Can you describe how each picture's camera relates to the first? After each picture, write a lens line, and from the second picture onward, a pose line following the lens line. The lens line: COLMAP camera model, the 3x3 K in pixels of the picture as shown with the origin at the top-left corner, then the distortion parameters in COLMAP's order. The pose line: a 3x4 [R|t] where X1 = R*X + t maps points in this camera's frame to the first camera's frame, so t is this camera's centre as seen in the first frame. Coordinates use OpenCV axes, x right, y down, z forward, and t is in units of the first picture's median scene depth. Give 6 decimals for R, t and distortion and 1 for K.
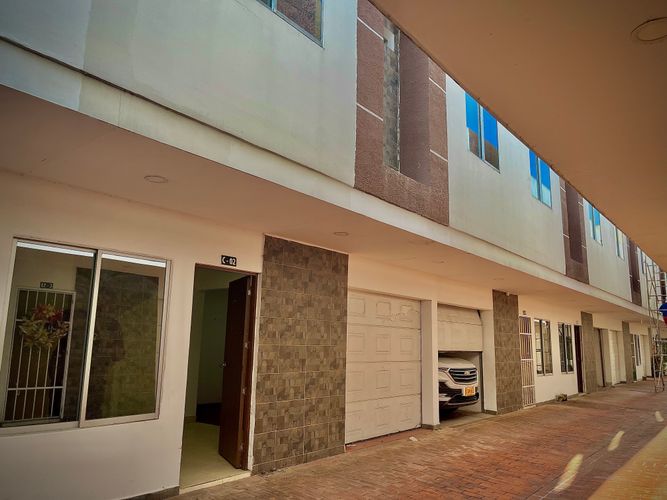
lens RADIAL K [[508.3, 0, 333.2], [0, 508.3, 250.3], [0, 0, 1]] dist [0.032052, -0.009312]
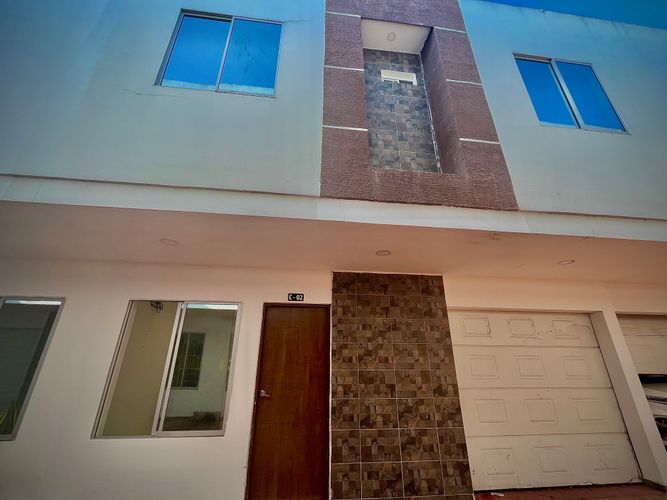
lens RADIAL K [[271.0, 0, 333.8], [0, 271.0, 251.7], [0, 0, 1]] dist [-0.004210, 0.000746]
pose [[0.710813, -0.277078, -0.646508, 0.274977], [0.134107, 0.955669, -0.262131, 0.086318], [0.690478, 0.099625, 0.716460, 0.503123]]
